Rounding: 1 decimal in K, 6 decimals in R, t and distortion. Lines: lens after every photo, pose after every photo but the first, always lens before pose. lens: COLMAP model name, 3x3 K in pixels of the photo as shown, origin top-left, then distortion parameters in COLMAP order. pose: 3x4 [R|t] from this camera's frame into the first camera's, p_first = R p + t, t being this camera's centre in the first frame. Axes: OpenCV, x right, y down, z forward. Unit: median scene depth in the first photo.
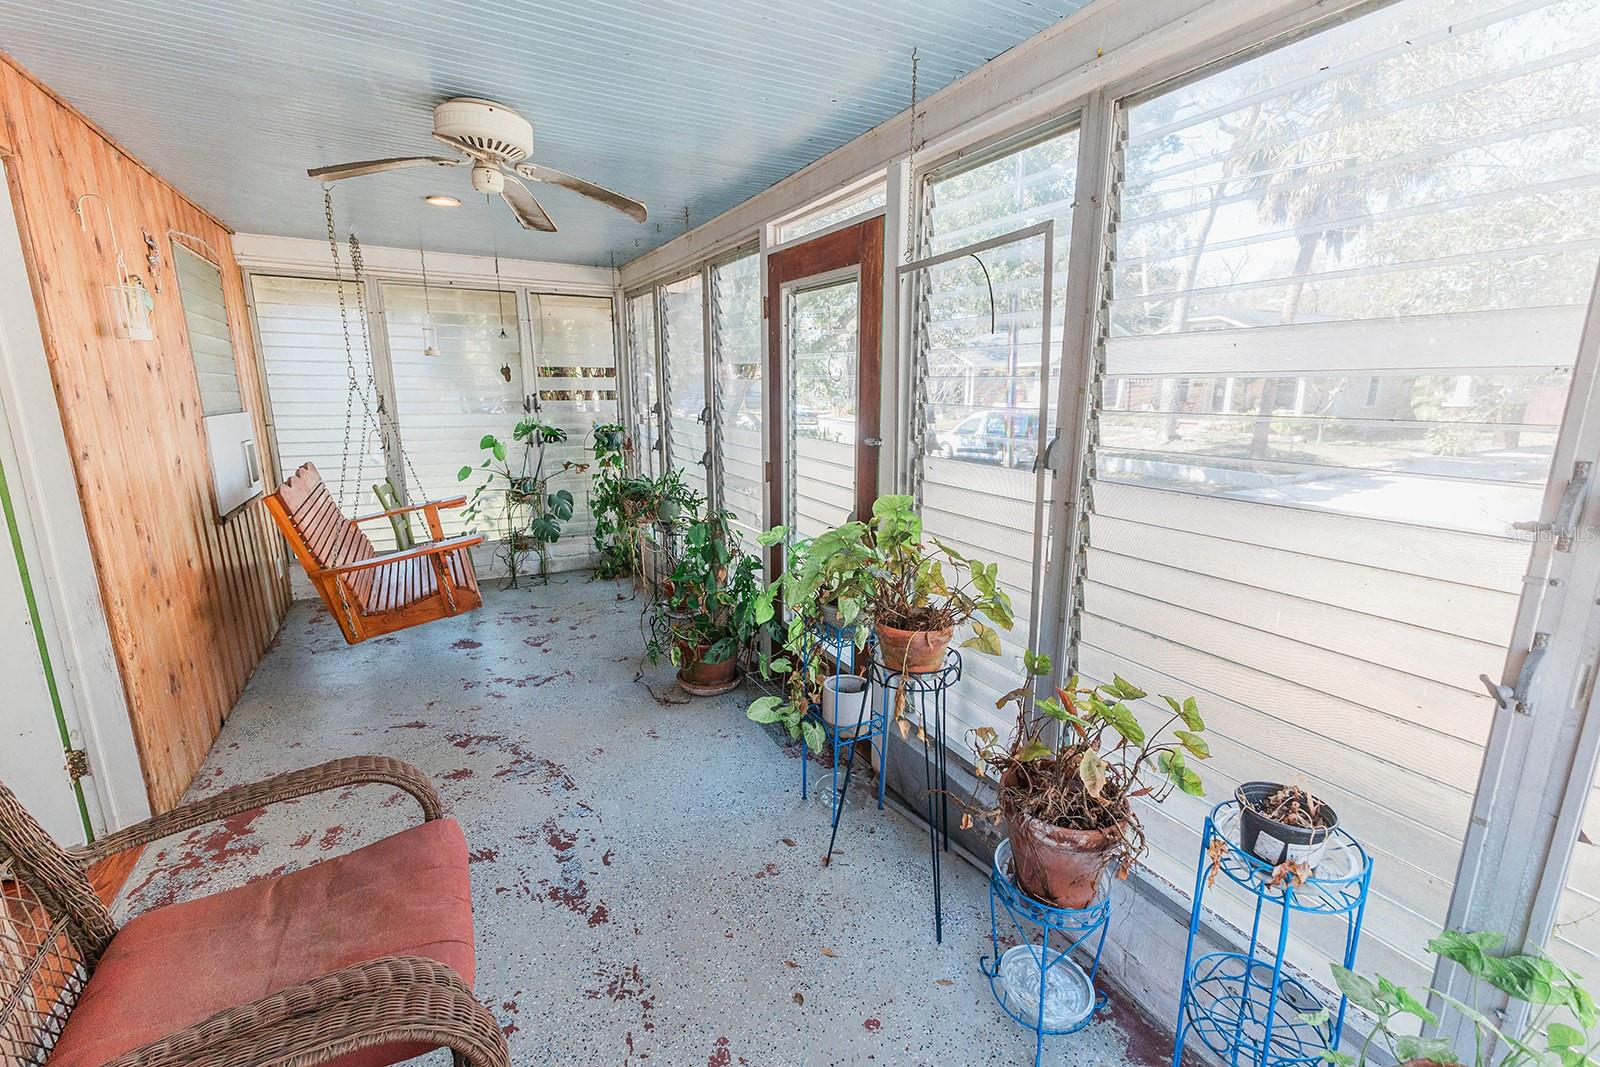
lens RADIAL K [[685.5, 0, 800.0], [0, 685.5, 533.5], [0, 0, 1]] dist [0.002456, -0.000182]
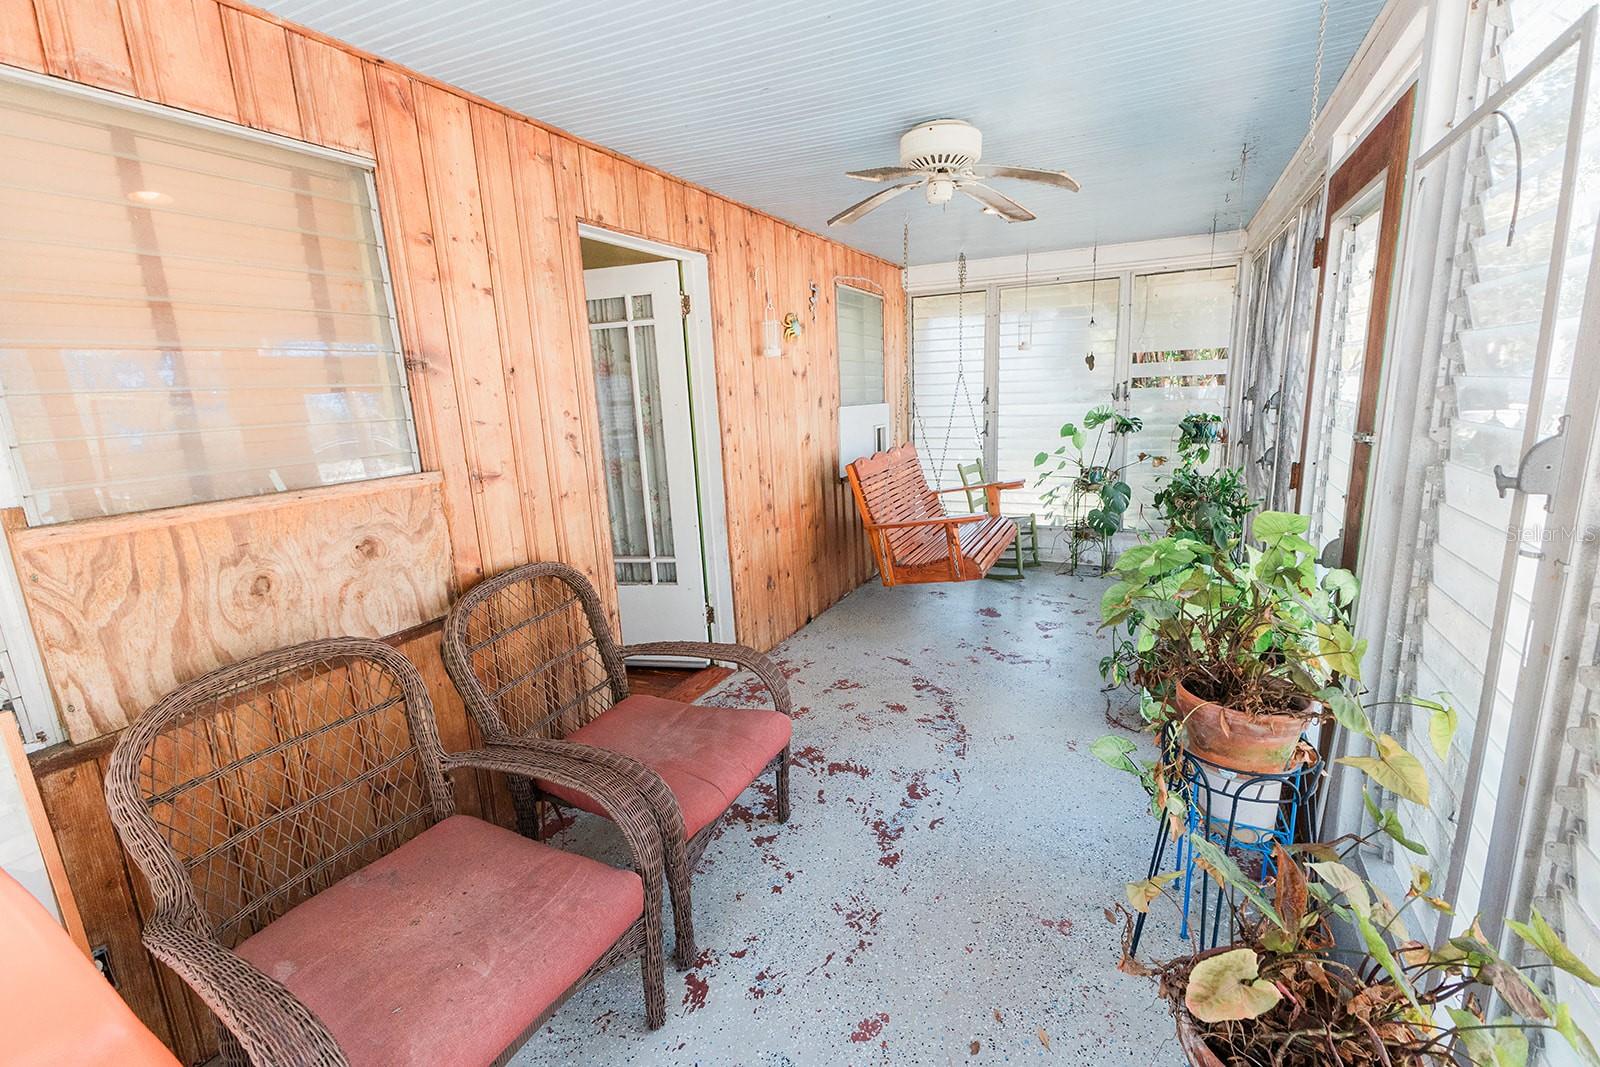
lens RADIAL K [[685.5, 0, 800.0], [0, 685.5, 533.5], [0, 0, 1]] dist [0.002456, -0.000182]
pose [[0.571455, 0.143622, -0.807968, 0.277802], [-0.132775, 0.987775, 0.081676, -0.017677], [0.809821, 0.060604, 0.583538, 0.136318]]
